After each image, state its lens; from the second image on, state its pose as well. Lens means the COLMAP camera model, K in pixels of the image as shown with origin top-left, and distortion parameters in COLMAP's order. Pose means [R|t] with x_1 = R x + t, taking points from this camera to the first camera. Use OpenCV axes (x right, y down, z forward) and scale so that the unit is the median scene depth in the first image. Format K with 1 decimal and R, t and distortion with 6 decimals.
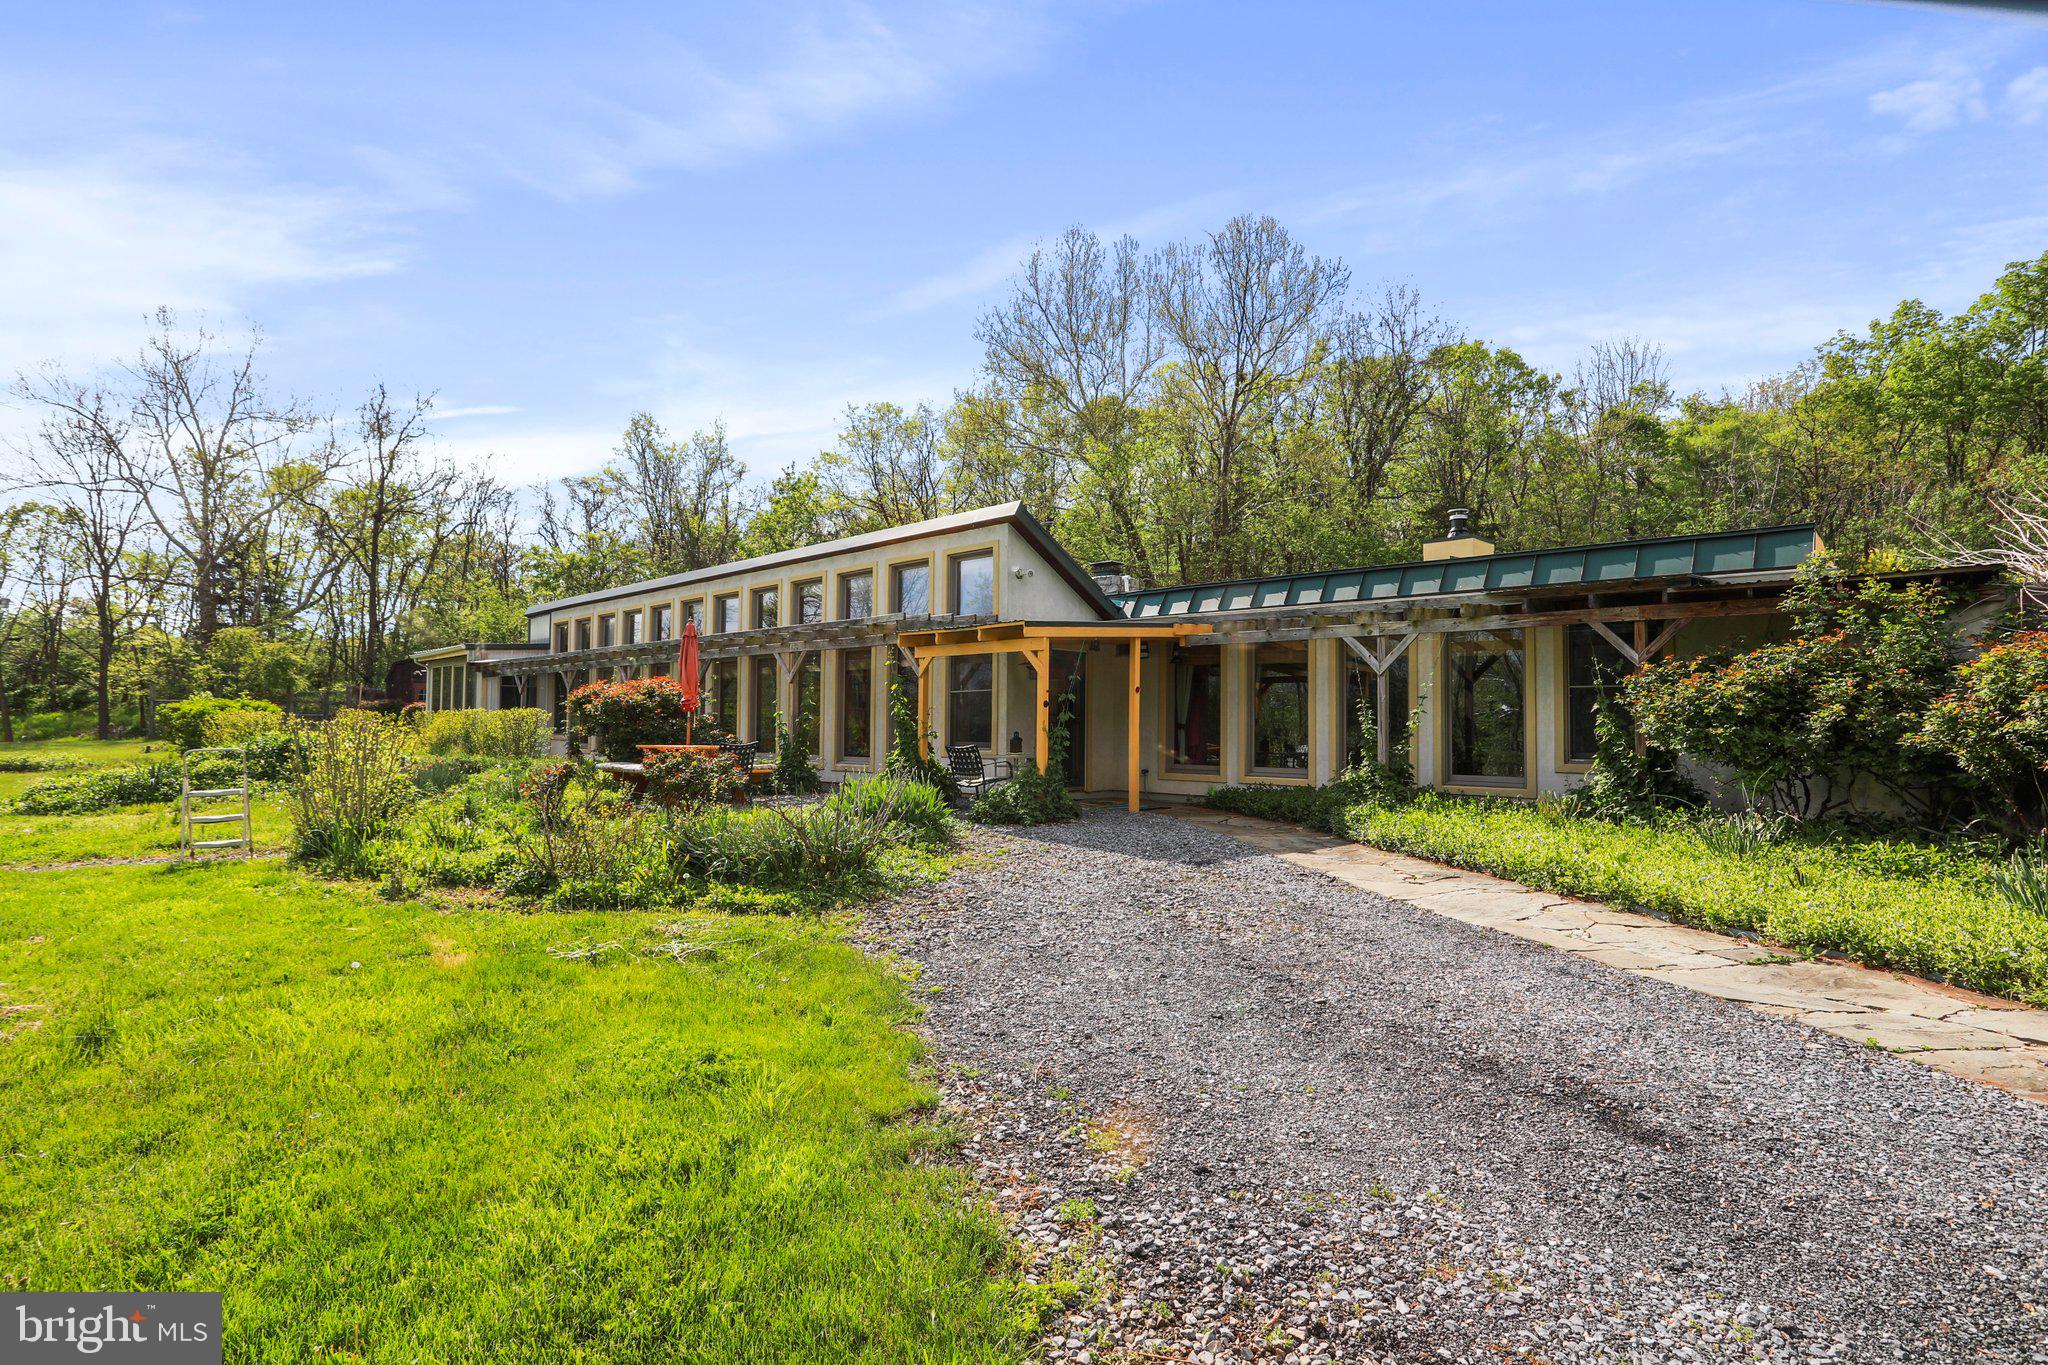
lens RADIAL K [[1009.1, 0, 1024.0], [0, 1009.1, 682.5], [0, 0, 1]] dist [-0.026016, 0.023174]
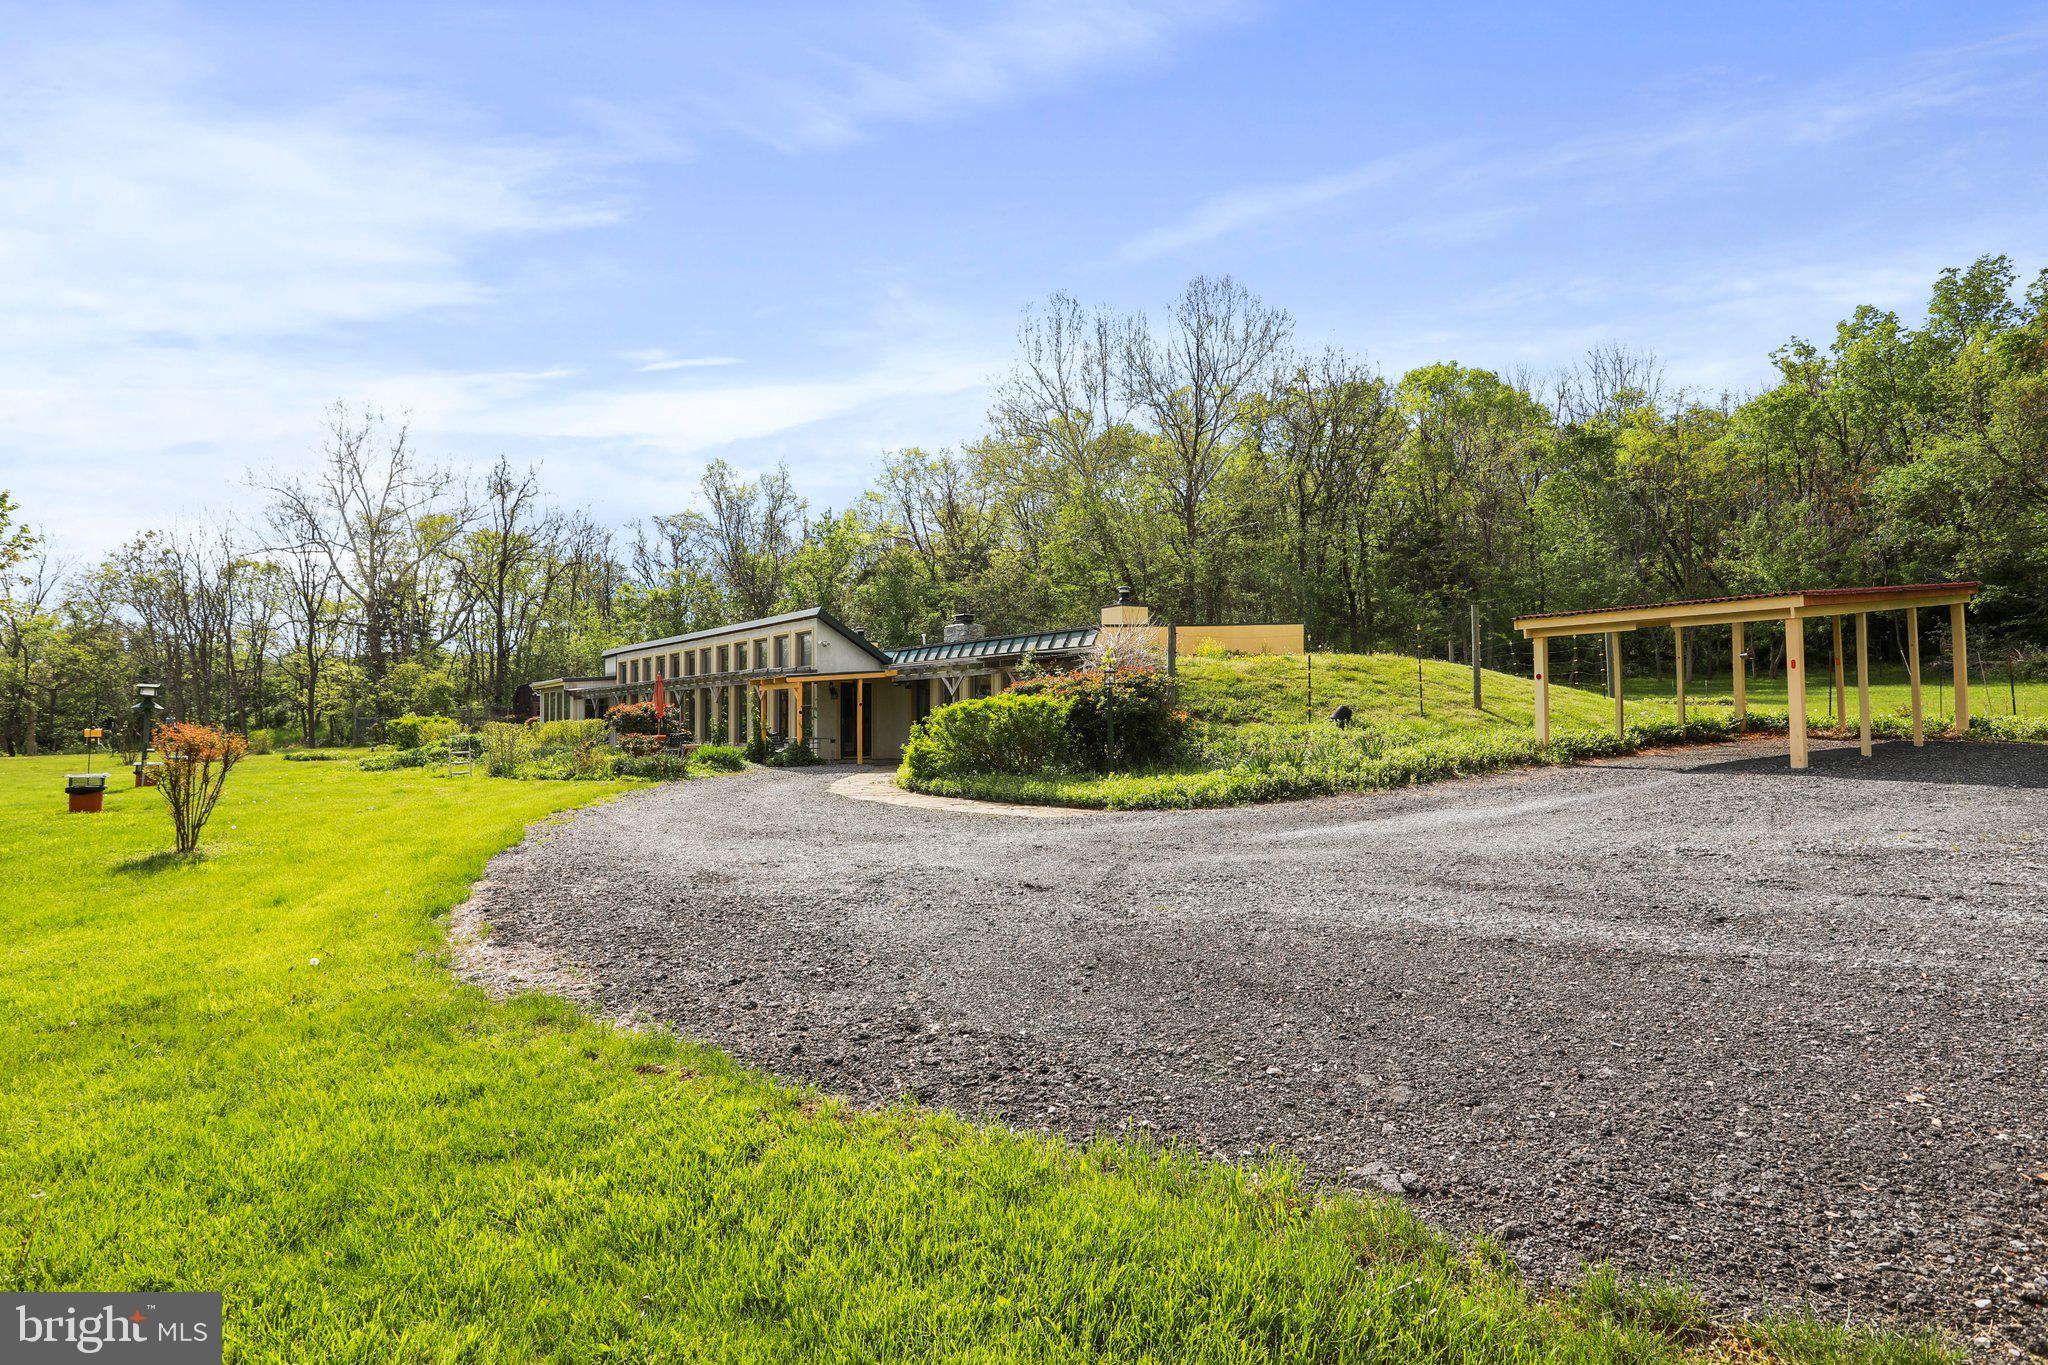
lens RADIAL K [[1139.9, 0, 1024.0], [0, 1139.9, 682.5], [0, 0, 1]] dist [-0.002156, 0.000664]
pose [[0.989894, -0.020334, -0.140345, 0.168051], [0.020088, 0.999793, -0.003172, -0.005094], [0.140380, 0.000321, 0.990098, -0.273106]]
